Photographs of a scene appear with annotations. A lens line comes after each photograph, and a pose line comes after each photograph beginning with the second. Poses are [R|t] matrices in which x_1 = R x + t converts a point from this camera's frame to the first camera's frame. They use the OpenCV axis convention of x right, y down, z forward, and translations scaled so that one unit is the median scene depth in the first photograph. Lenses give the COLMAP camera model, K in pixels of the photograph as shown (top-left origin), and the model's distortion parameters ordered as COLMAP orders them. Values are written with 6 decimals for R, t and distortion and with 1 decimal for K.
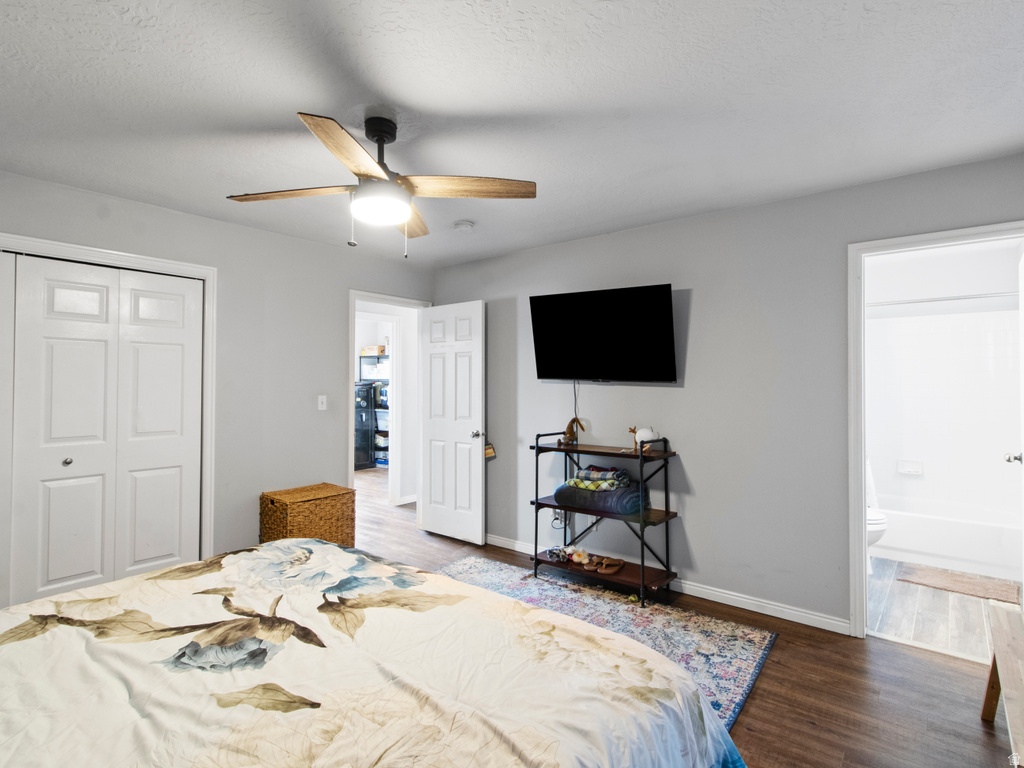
lens RADIAL K [[540.2, 0, 509.5], [0, 540.2, 382.2], [0, 0, 1]] dist [-0.002841, 0.000635]
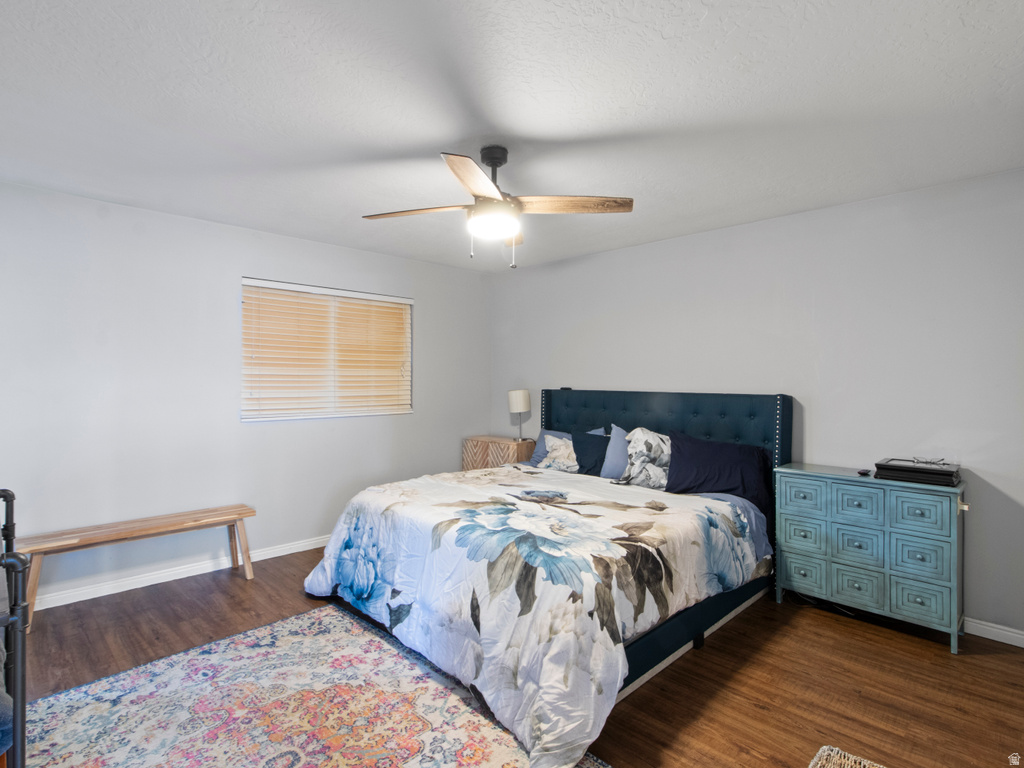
lens RADIAL K [[540.2, 0, 513.0], [0, 540.2, 379.5], [0, 0, 1]] dist [-0.002841, 0.000635]
pose [[-0.995025, -0.007979, 0.099304, -0.397442], [-0.008259, 0.999963, -0.002413, 0.007134], [-0.099281, -0.003221, -0.995054, 2.136434]]
